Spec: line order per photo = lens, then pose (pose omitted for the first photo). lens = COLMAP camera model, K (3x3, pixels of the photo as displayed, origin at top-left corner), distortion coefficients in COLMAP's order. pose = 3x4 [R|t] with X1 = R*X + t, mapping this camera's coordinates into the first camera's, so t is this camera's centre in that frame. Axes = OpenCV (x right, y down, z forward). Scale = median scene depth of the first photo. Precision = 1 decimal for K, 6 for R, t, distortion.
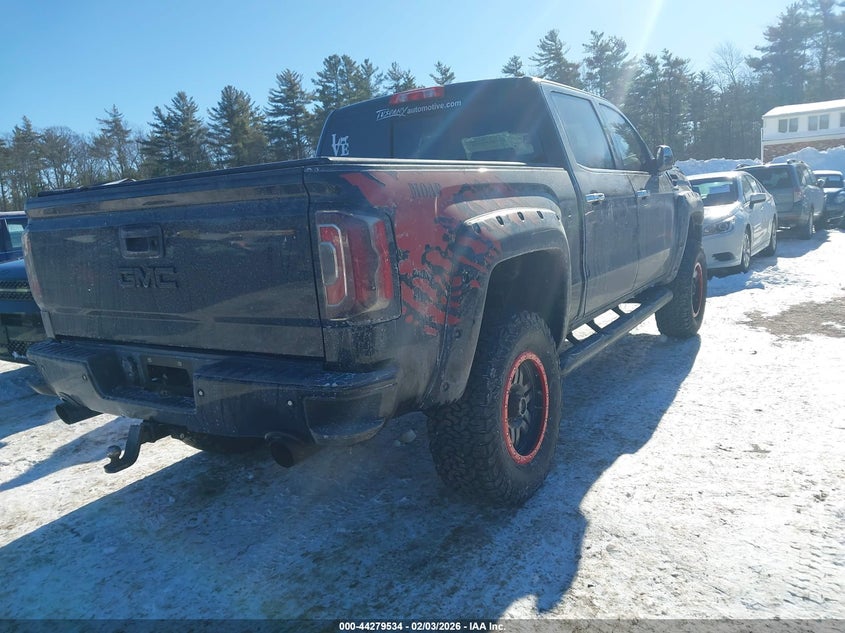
lens RADIAL K [[666.7, 0, 422.5], [0, 666.7, 316.5], [0, 0, 1]] dist [0.004604, 0.007024]
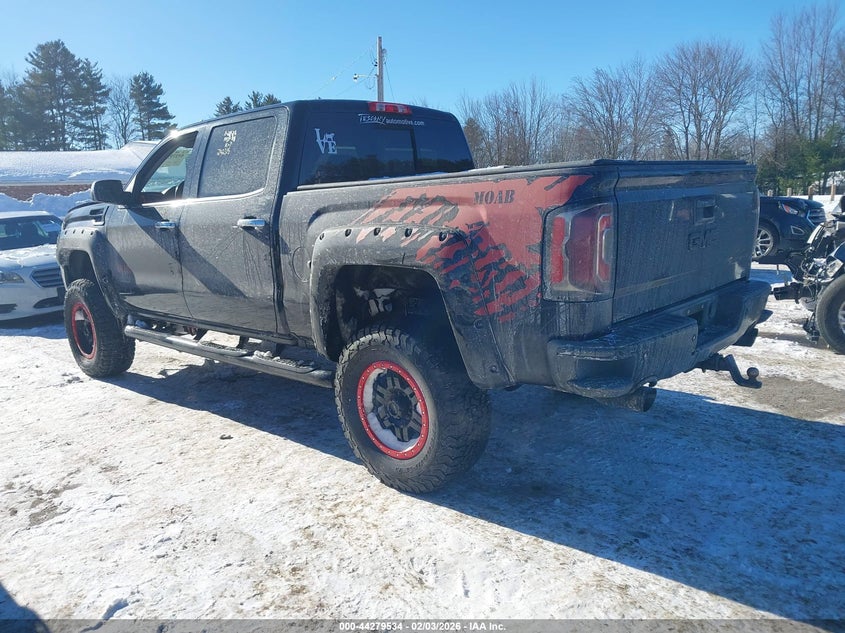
lens RADIAL K [[630.1, 0, 422.5], [0, 630.1, 316.5], [0, 0, 1]] dist [-0.002594, -0.001081]
pose [[0.214553, -0.120799, 0.969213, -1.223921], [0.201485, 0.976453, 0.077099, -0.082742], [-0.955704, 0.178740, 0.233840, 0.917988]]
